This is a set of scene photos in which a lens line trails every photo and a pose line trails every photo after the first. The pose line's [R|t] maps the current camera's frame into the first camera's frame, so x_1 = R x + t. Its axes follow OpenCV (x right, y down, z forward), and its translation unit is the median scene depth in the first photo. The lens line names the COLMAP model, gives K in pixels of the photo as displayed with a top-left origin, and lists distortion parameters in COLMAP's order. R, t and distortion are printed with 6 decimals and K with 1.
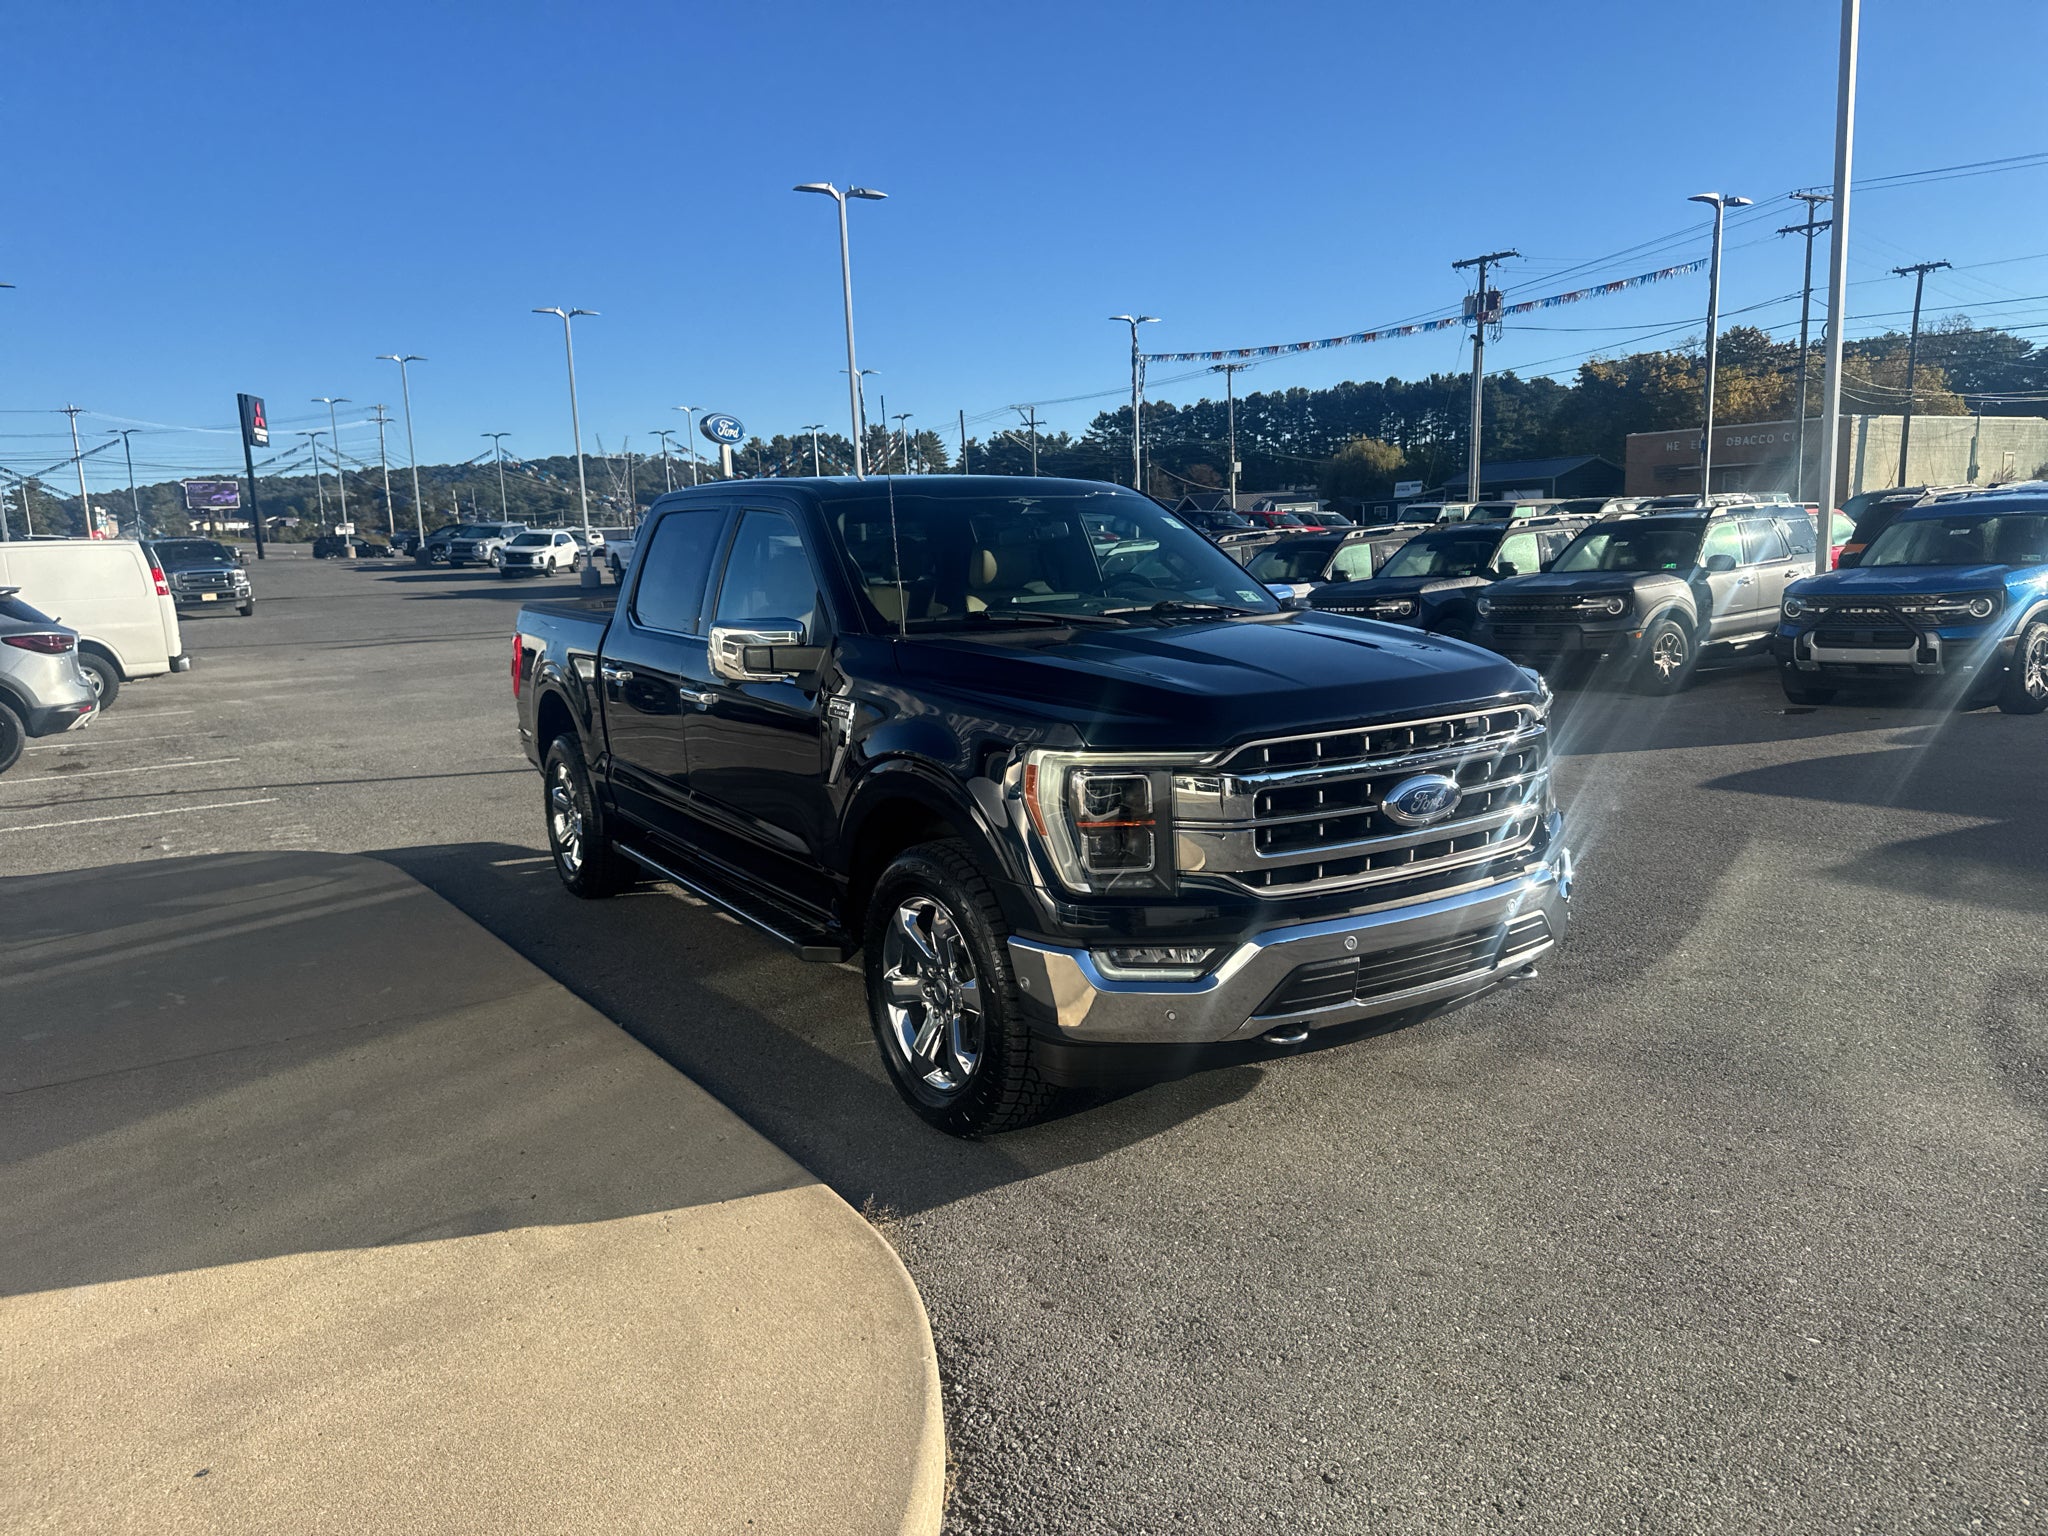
lens RADIAL K [[1441.9, 0, 1044.4], [0, 1441.9, 779.4], [0, 0, 1]] dist [0.104869, -0.167285]
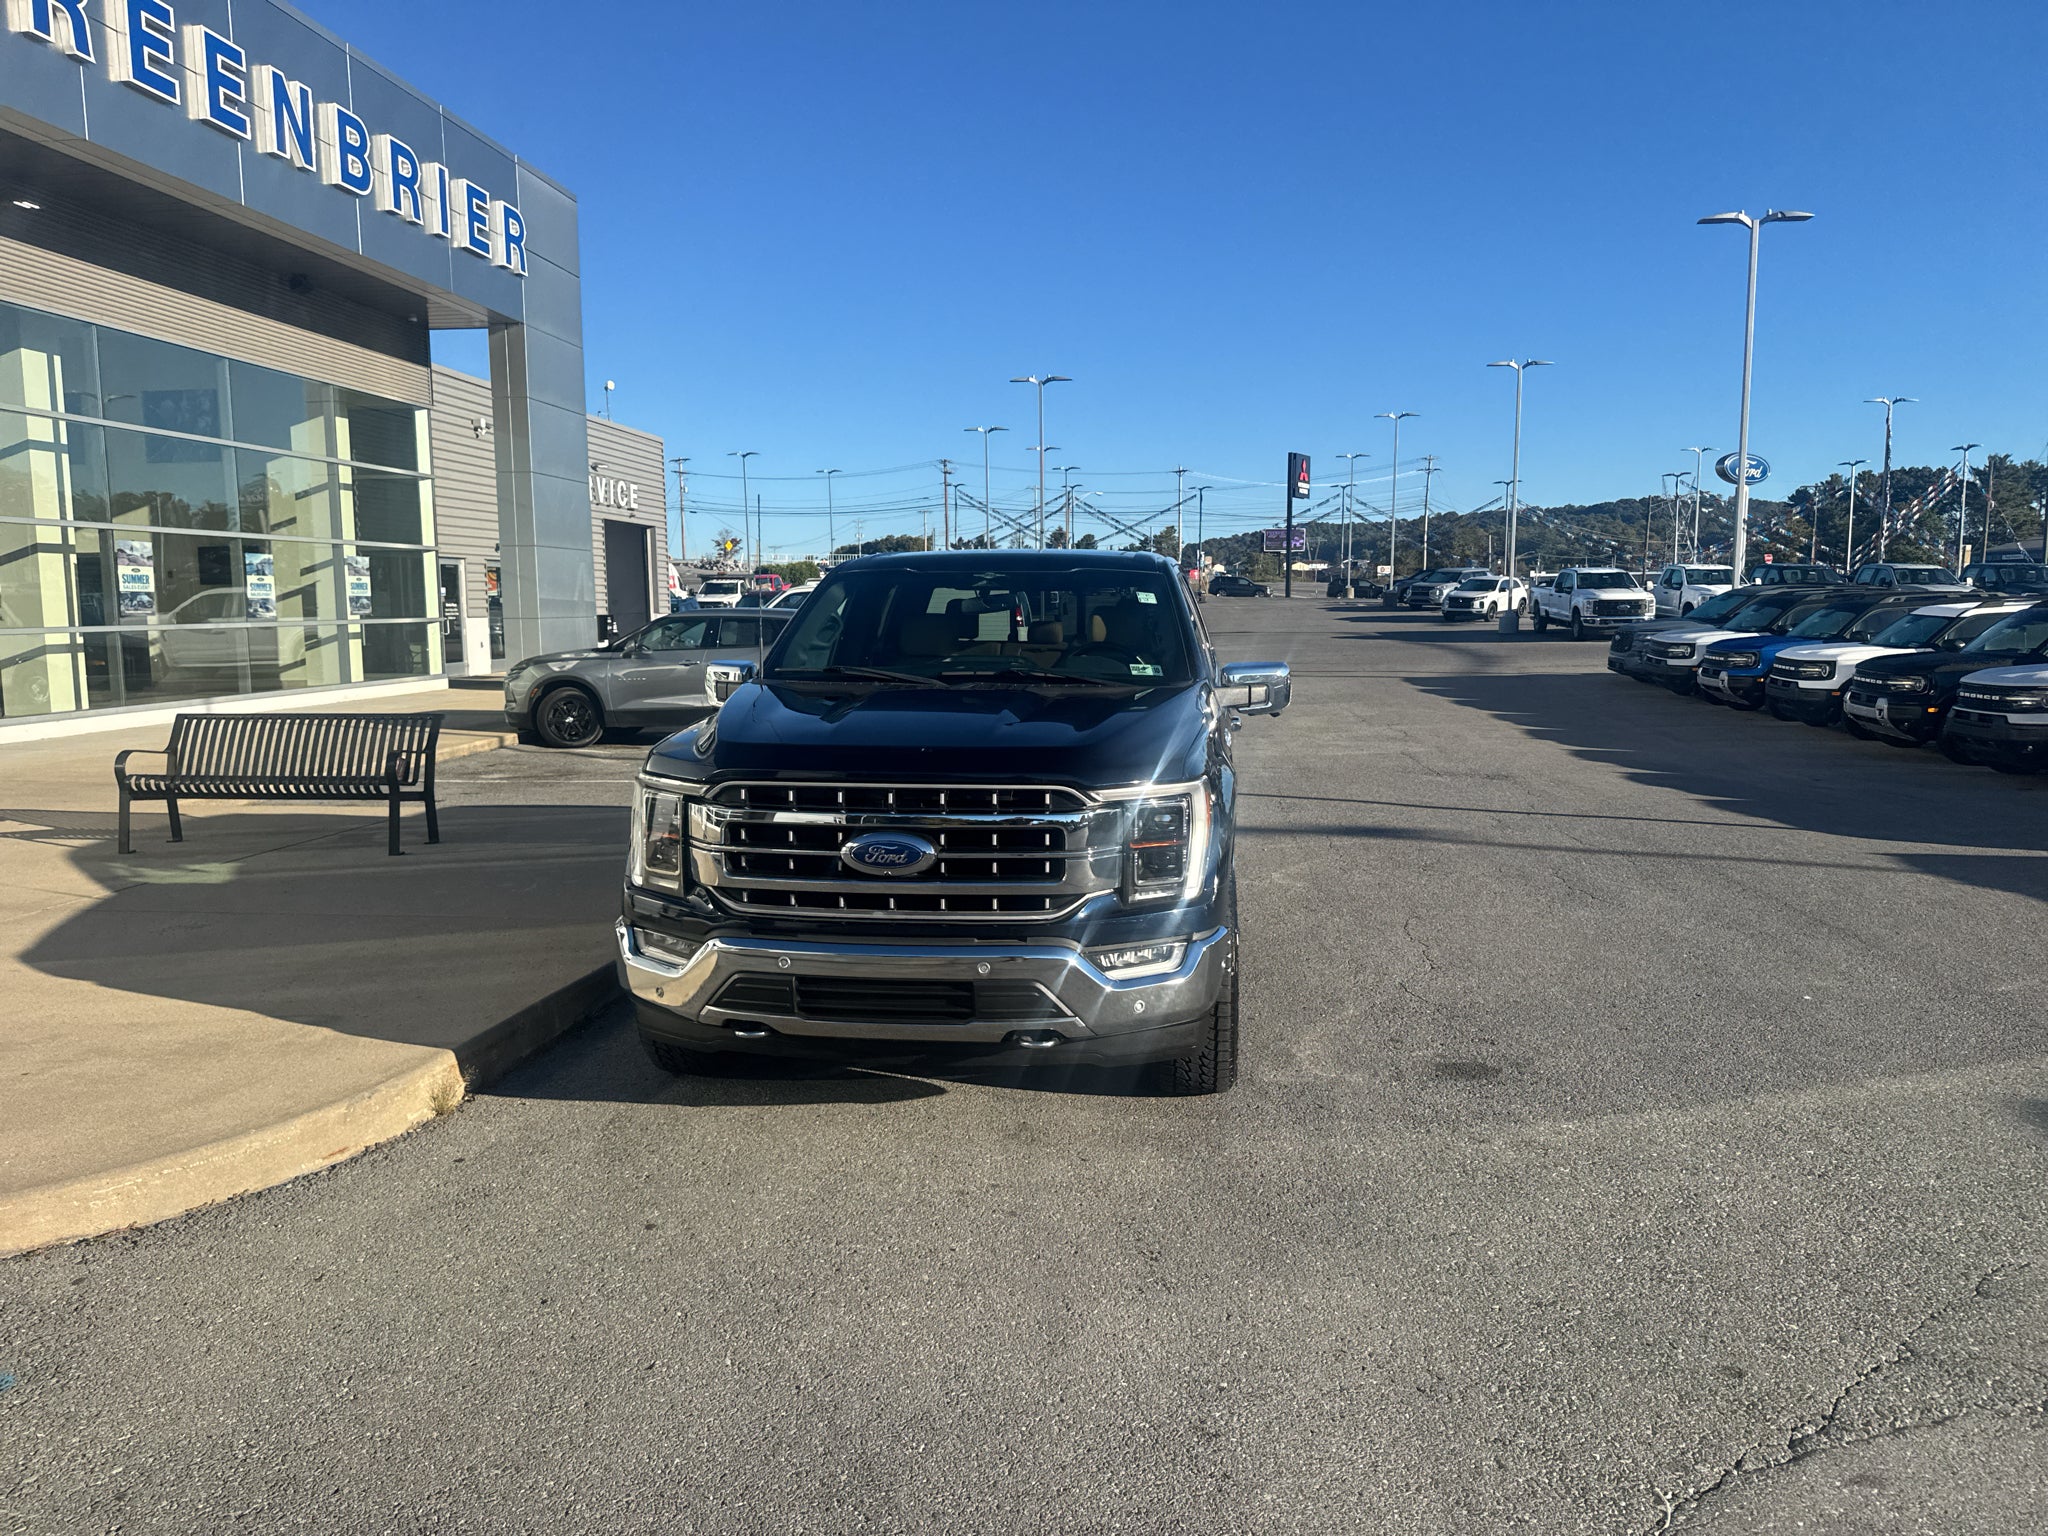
lens RADIAL K [[1450.1, 0, 1024.0], [0, 1450.1, 768.0], [0, 0, 1]] dist [0.058679, -0.062386]
pose [[0.763719, 0.106180, -0.636757, 0.112571], [-0.129241, 0.991559, 0.010333, -0.008312], [0.632479, 0.074403, 0.770996, 0.021142]]
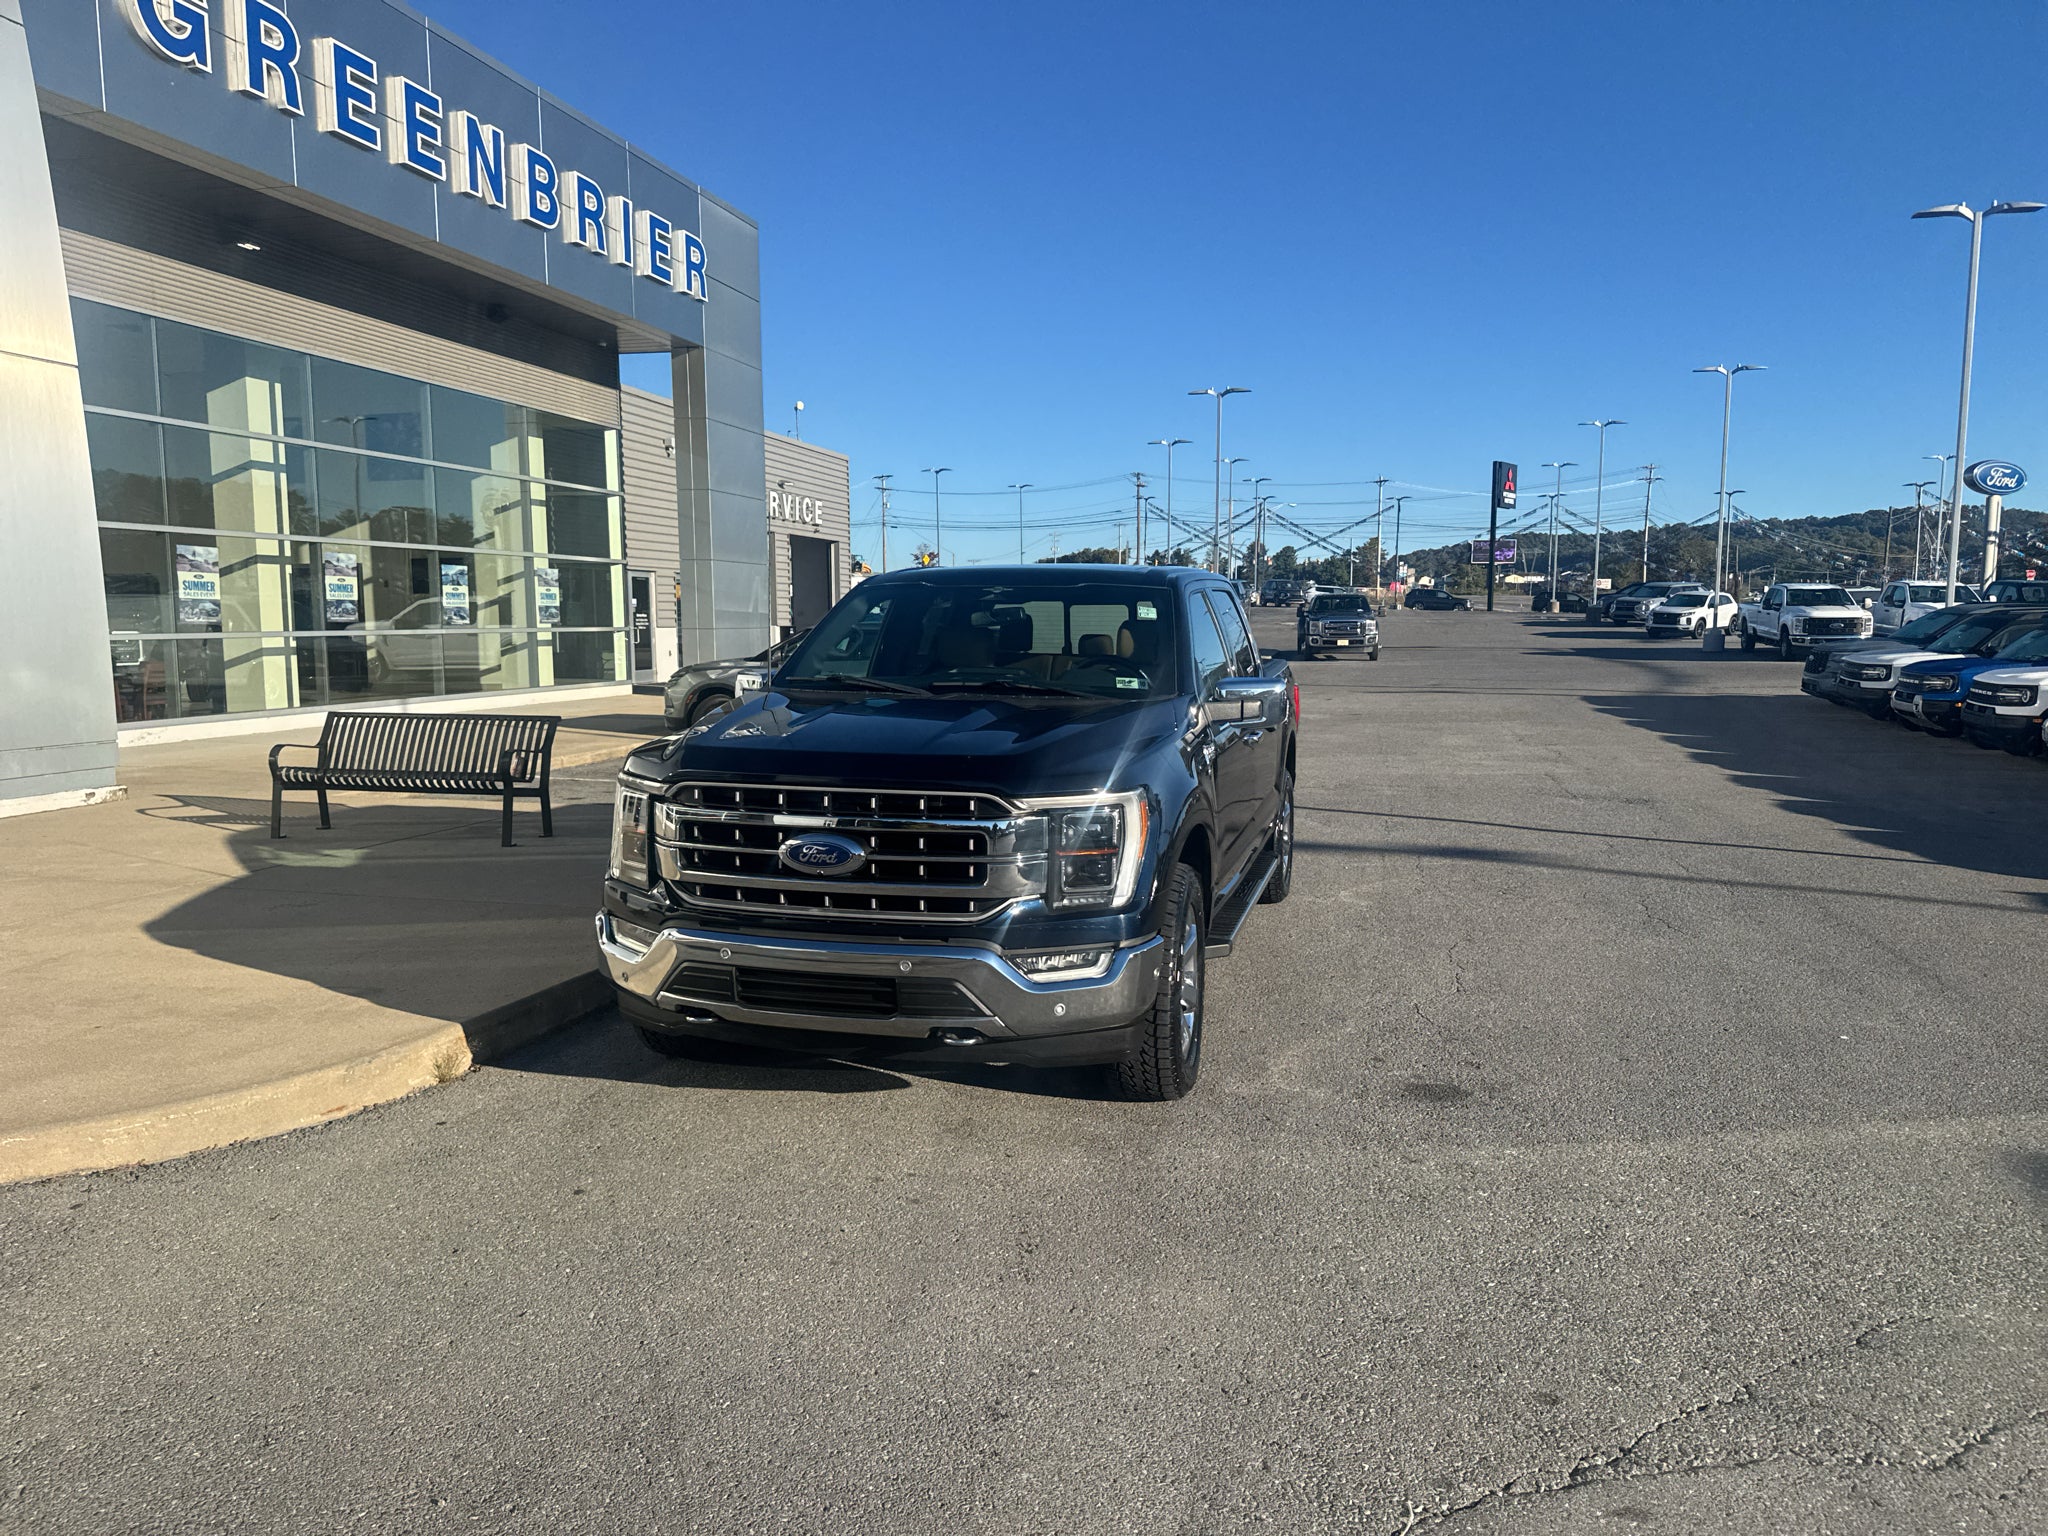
lens RADIAL K [[1443.2, 0, 1016.9], [0, 1443.2, 780.5], [0, 0, 1]] dist [0.086449, -0.117503]
pose [[0.666024, 0.122999, -0.735720, 0.131687], [-0.149444, 0.988317, 0.029942, -0.011242], [0.730807, 0.090007, 0.676624, 0.033697]]
